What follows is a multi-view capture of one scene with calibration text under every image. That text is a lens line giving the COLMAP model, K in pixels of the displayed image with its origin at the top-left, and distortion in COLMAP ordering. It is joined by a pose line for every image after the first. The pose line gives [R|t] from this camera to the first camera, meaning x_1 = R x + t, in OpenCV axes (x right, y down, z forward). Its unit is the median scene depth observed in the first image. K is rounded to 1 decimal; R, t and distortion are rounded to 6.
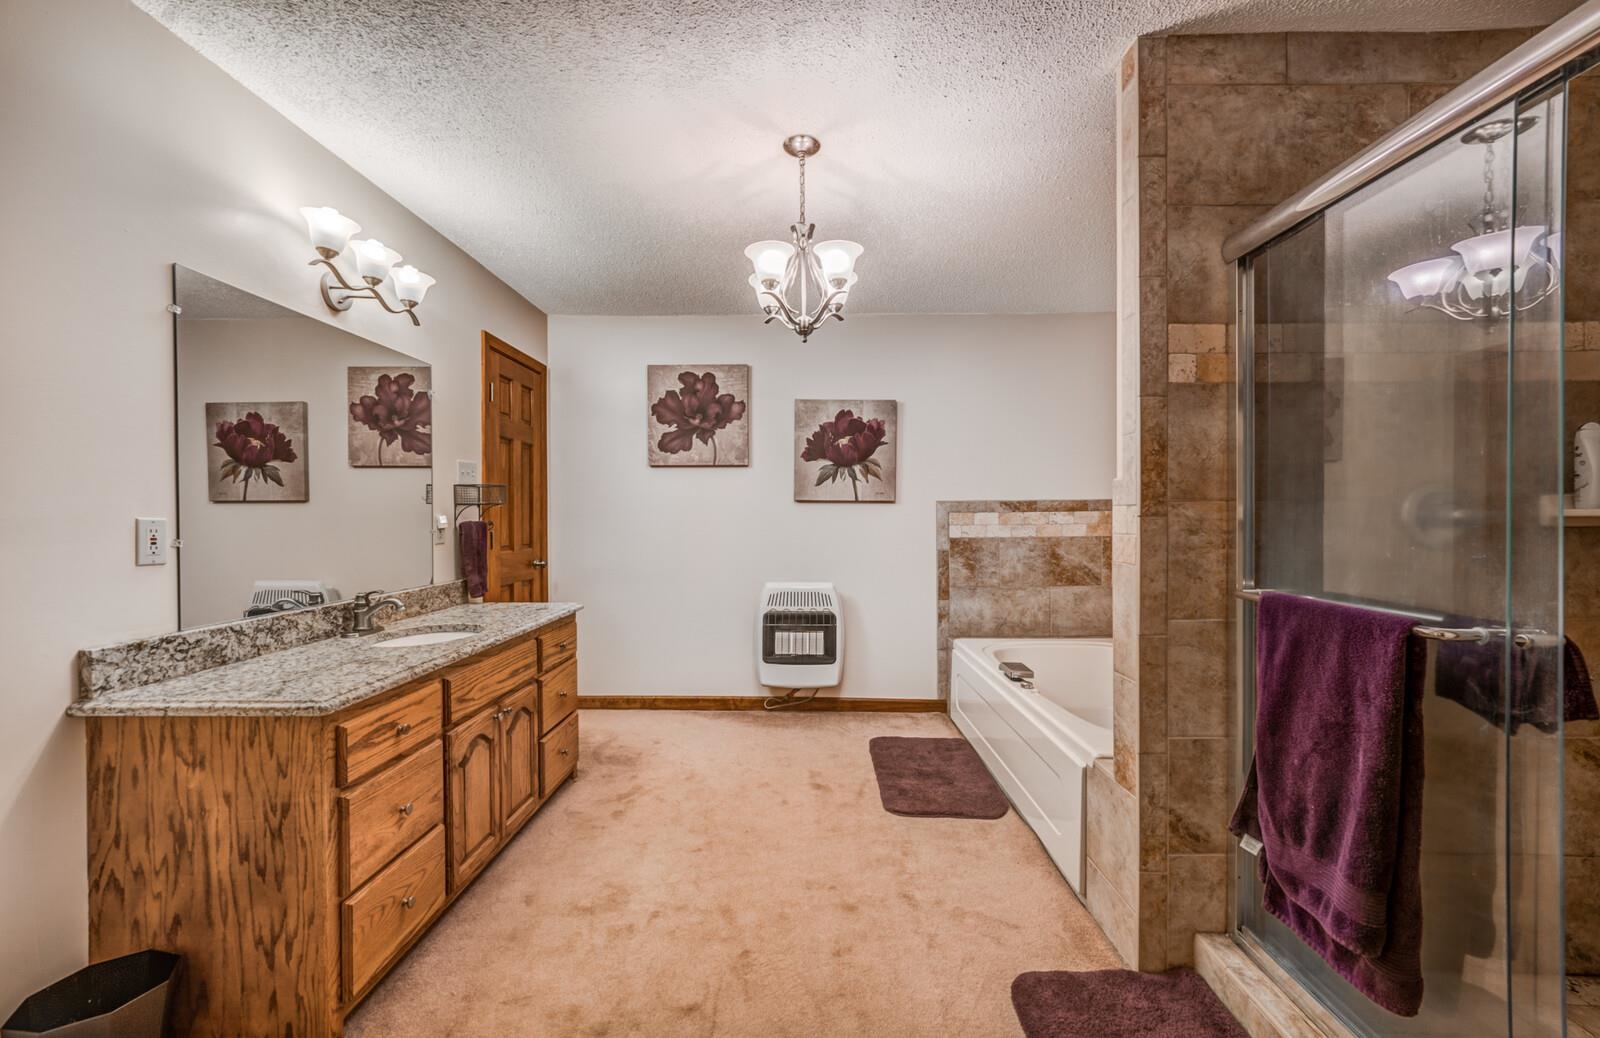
lens RADIAL K [[640.7, 0, 797.6], [0, 640.7, 519.9], [0, 0, 1]] dist [-0.007984, 0.001183]
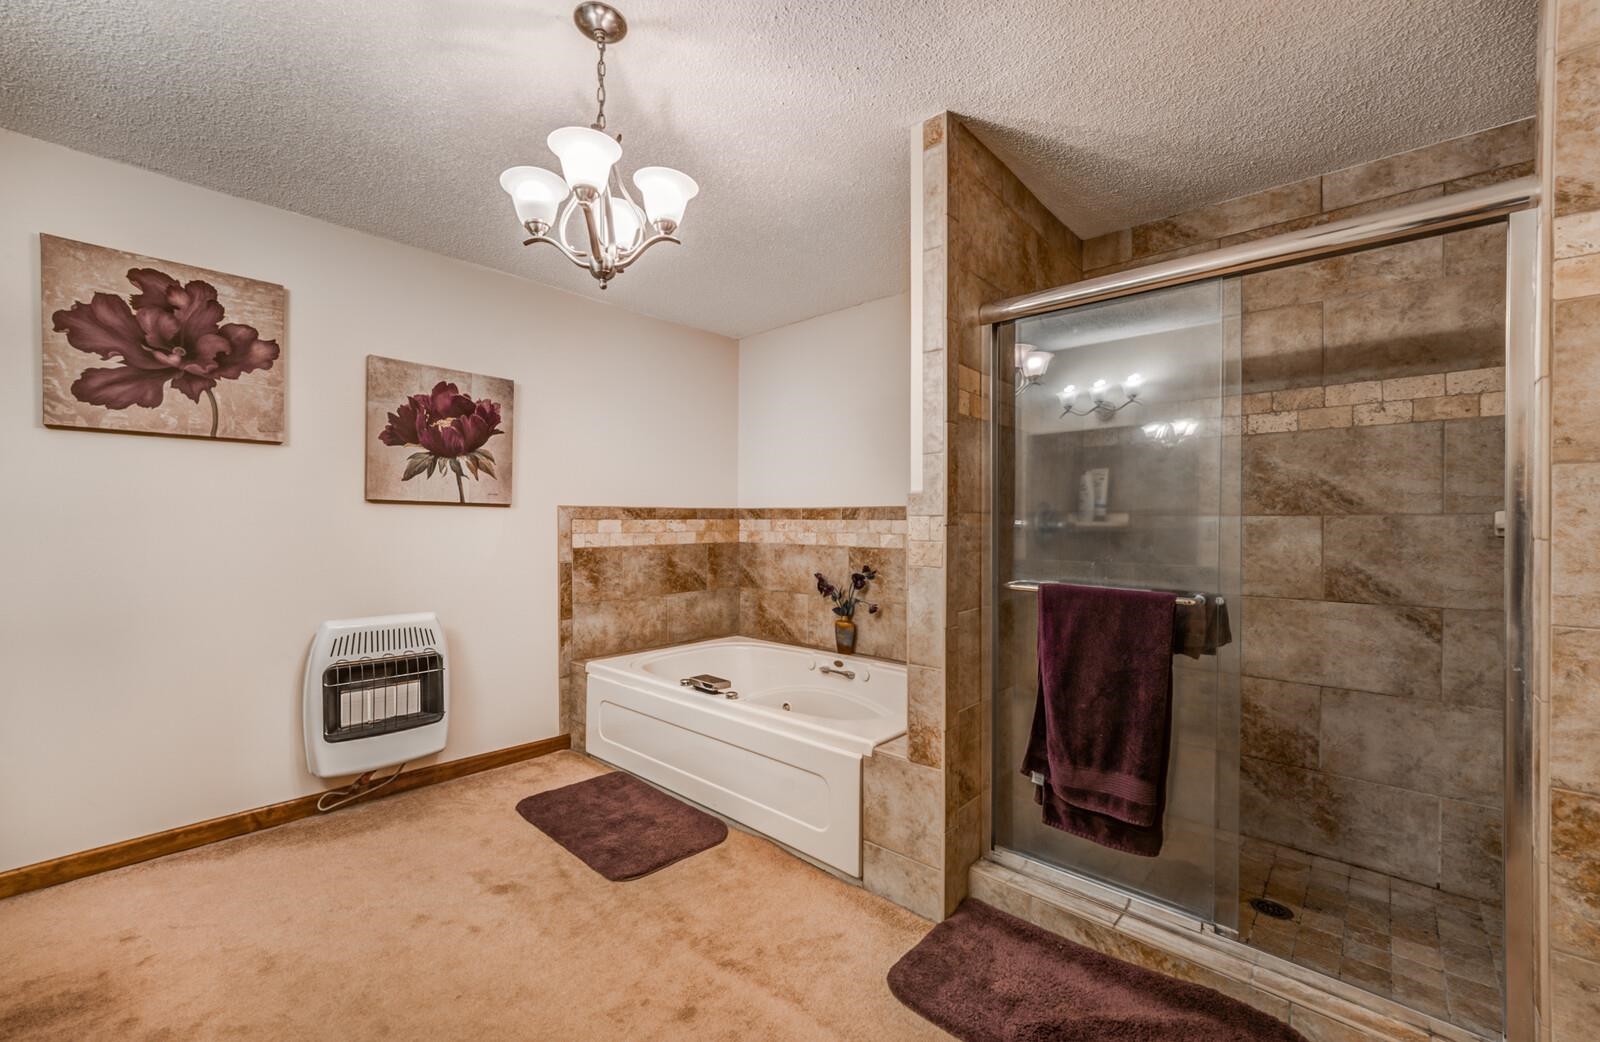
lens RADIAL K [[640.7, 0, 799.7], [0, 640.7, 525.9], [0, 0, 1]] dist [-0.007984, 0.001183]
pose [[0.655956, 0.001795, 0.754797, -0.221847], [-0.000764, 0.999998, -0.001714, -0.001117], [-0.754799, 0.000548, 0.655956, 0.190861]]
